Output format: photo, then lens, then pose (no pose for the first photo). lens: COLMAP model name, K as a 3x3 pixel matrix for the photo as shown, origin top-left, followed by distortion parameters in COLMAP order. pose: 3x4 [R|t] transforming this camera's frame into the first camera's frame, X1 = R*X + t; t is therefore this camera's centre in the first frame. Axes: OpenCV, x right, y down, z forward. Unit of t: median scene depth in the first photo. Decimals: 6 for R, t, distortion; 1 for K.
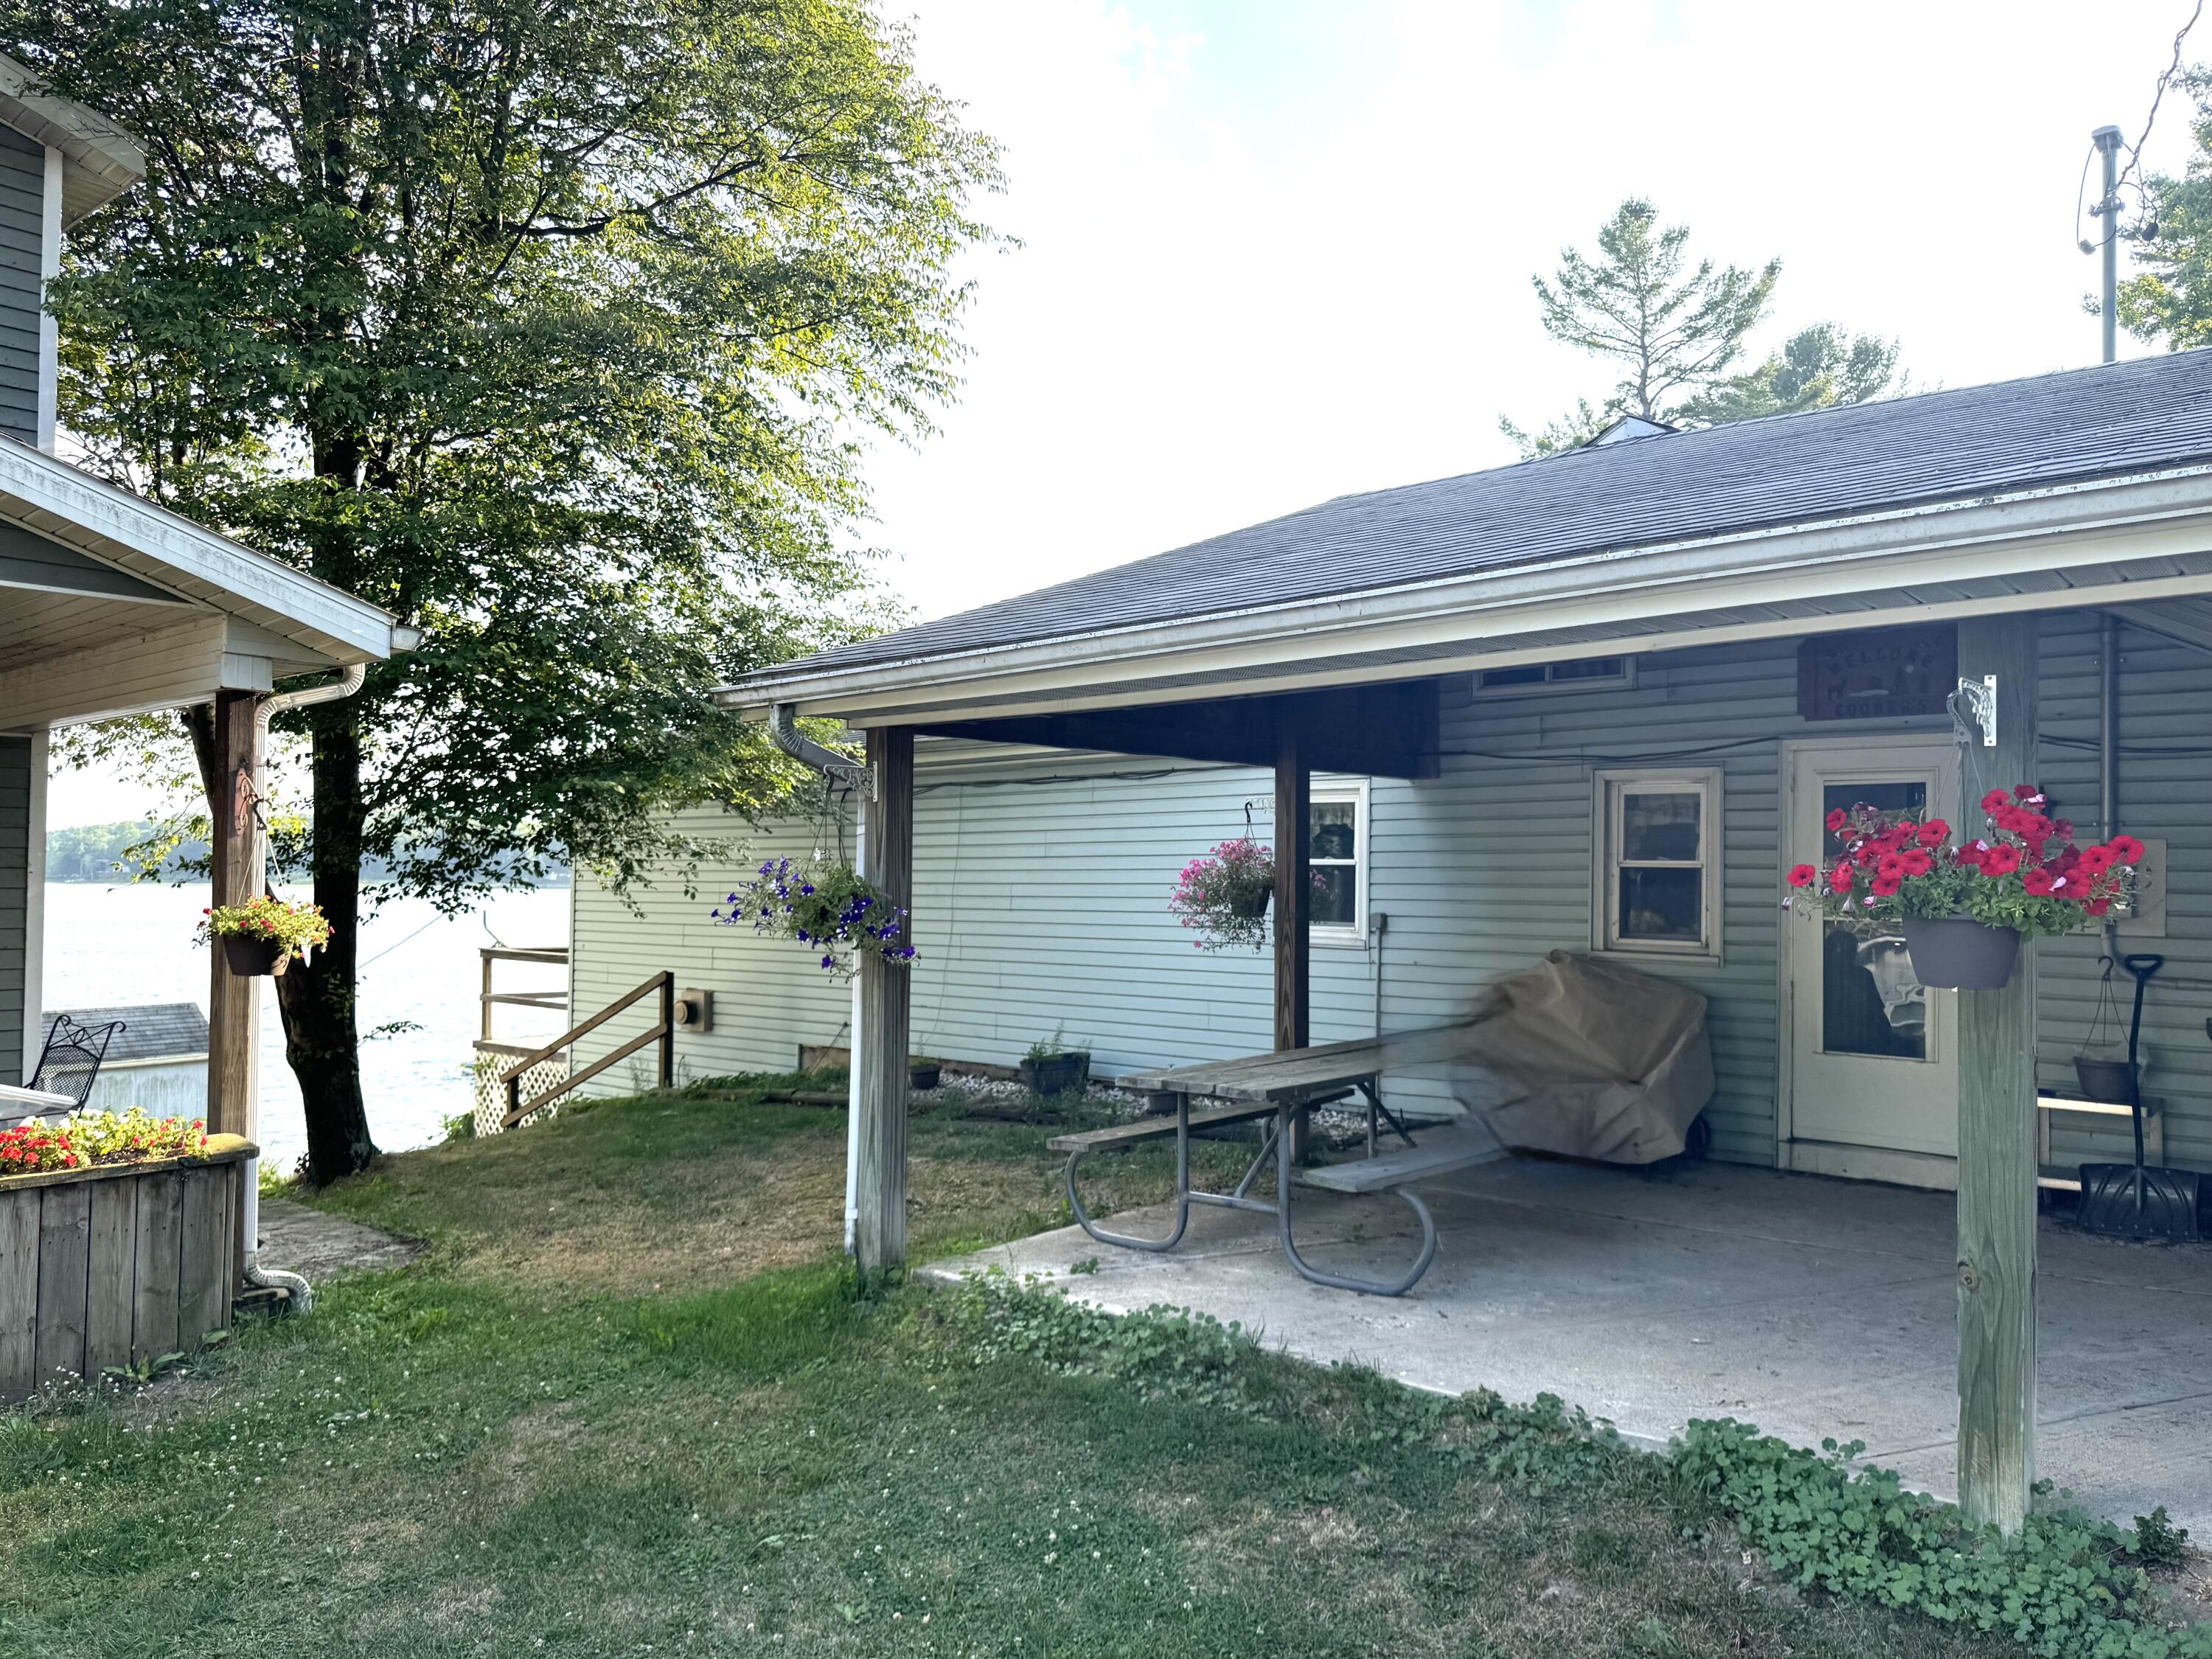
lens RADIAL K [[1571.1, 0, 1099.1], [0, 1571.1, 842.4], [0, 0, 1]] dist [-0.006222, -0.008017]
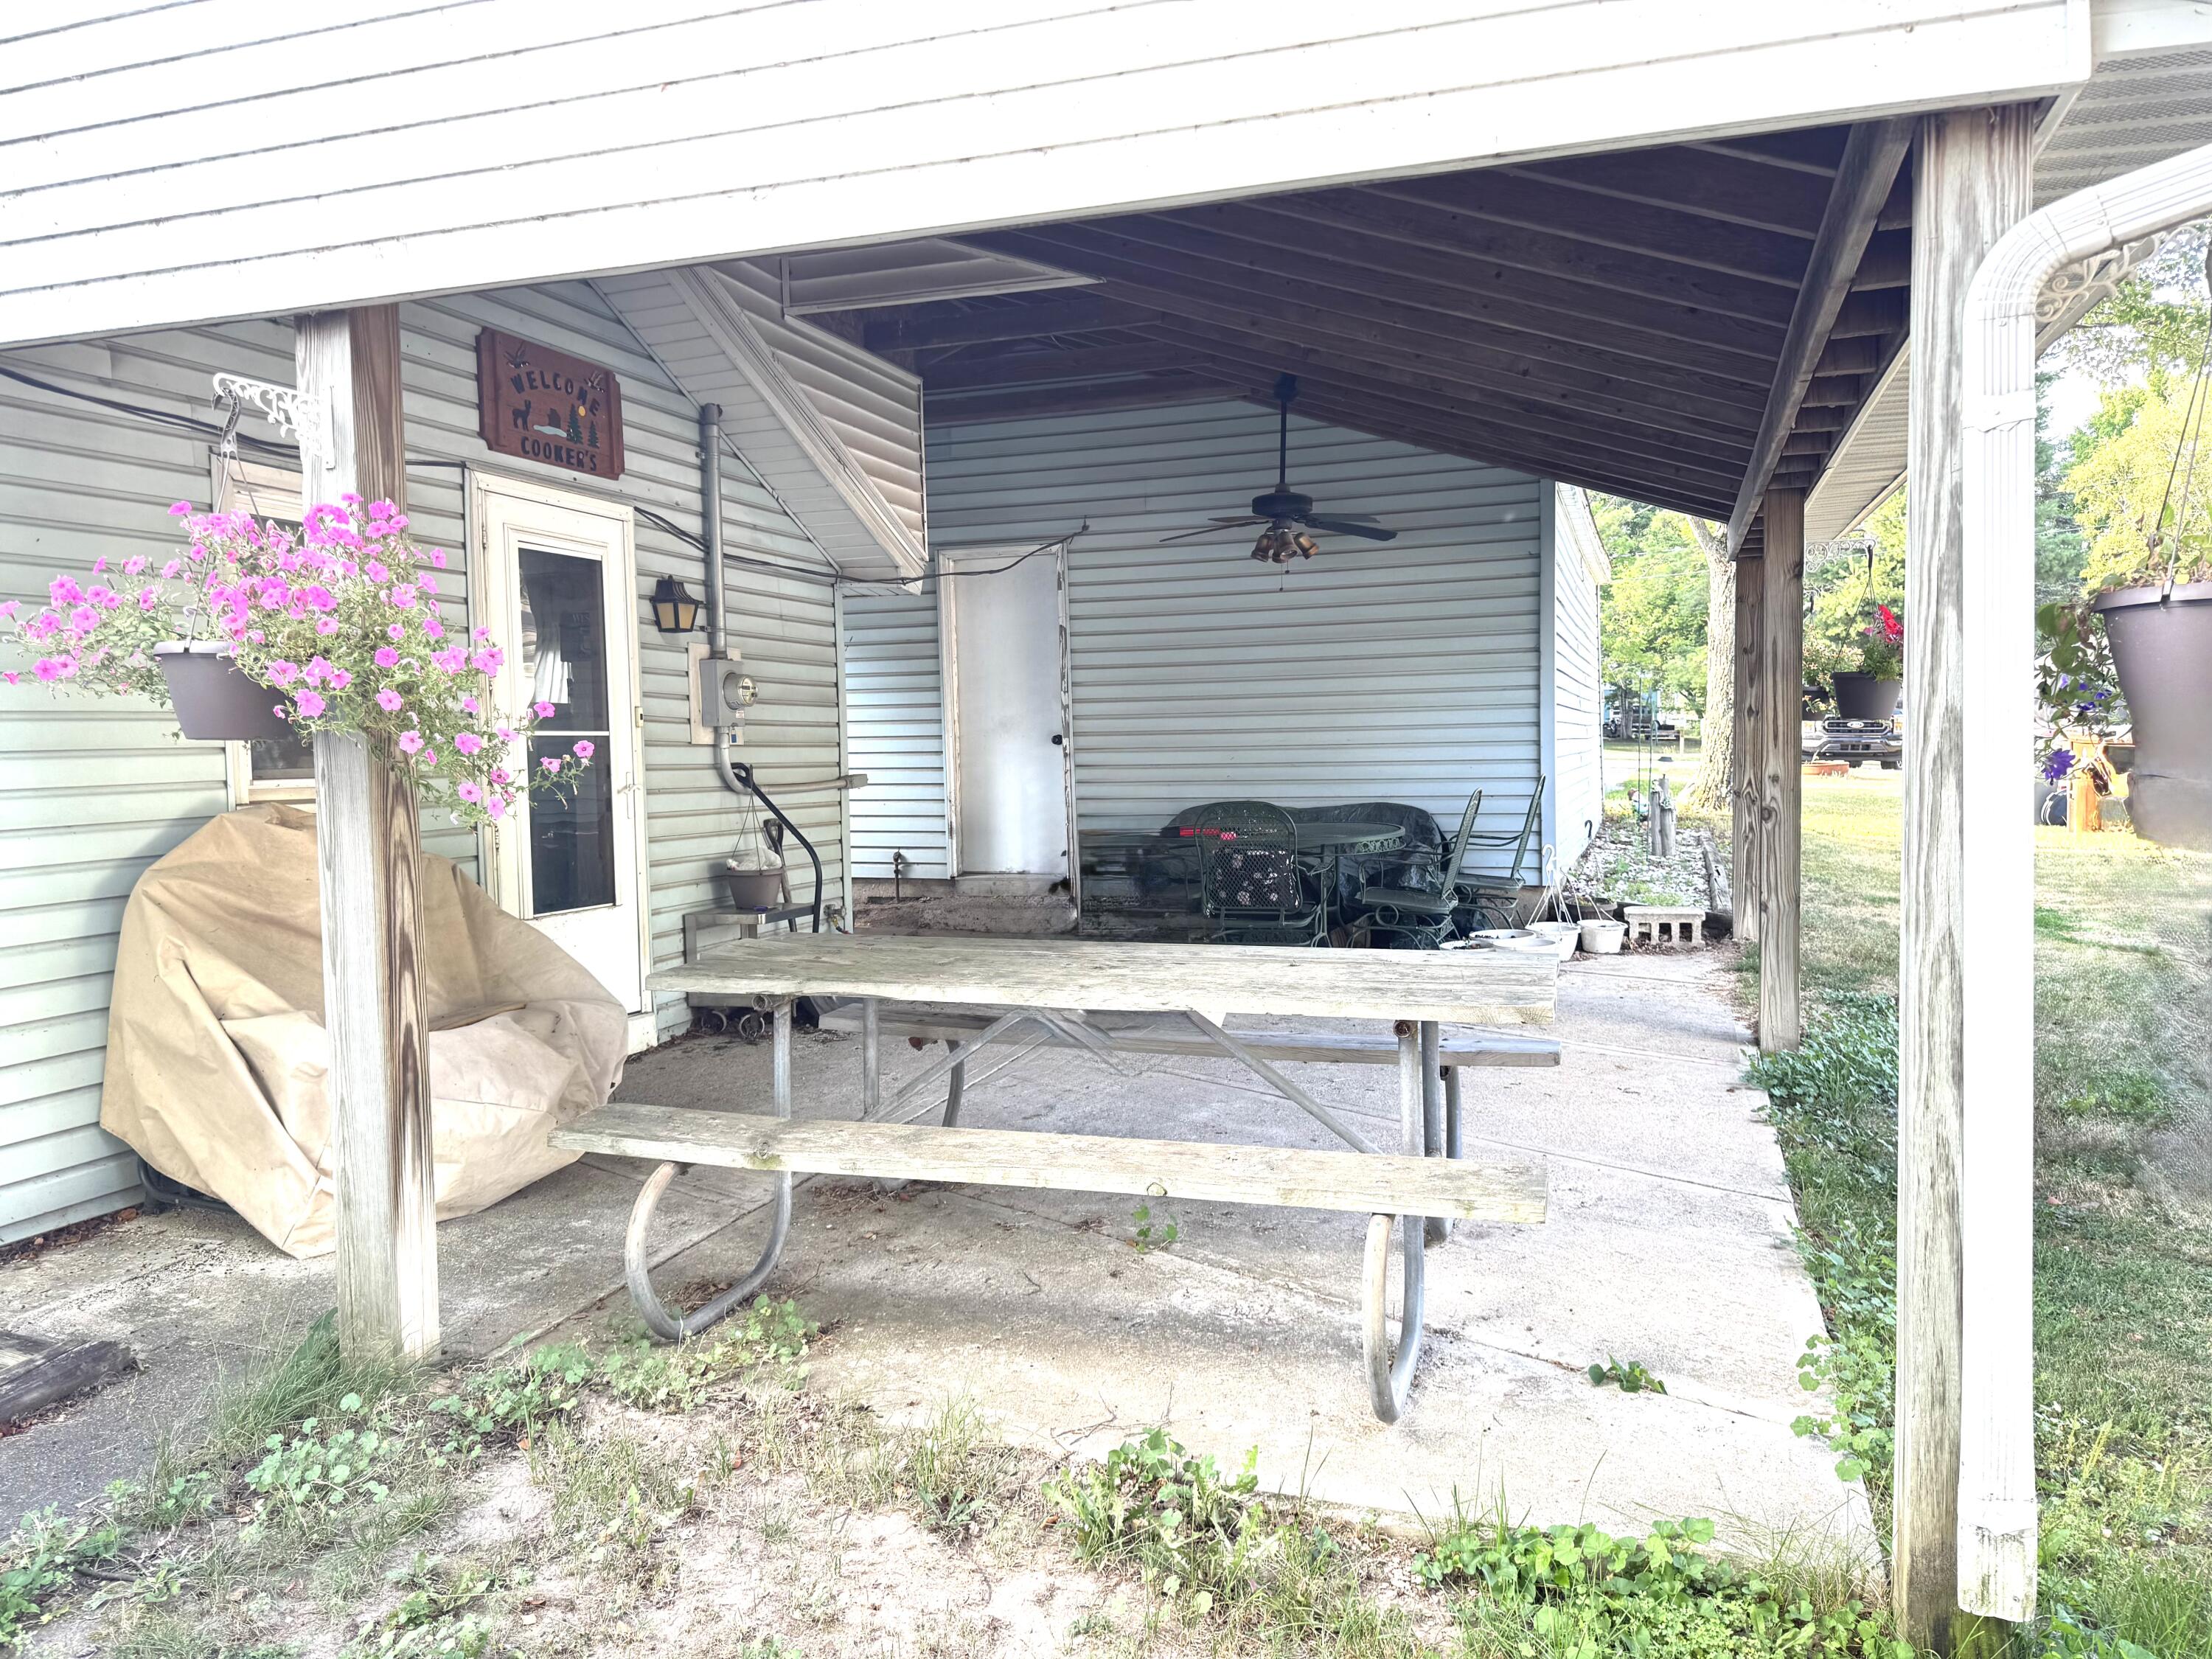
lens RADIAL K [[1540.4, 0, 1111.0], [0, 1540.4, 835.3], [0, 0, 1]] dist [0.167377, -0.305210]
pose [[-0.376963, -0.058237, 0.924396, -0.311918], [-0.004015, 0.998115, 0.061243, 0.049842], [-0.926219, 0.019375, -0.376487, 1.031130]]
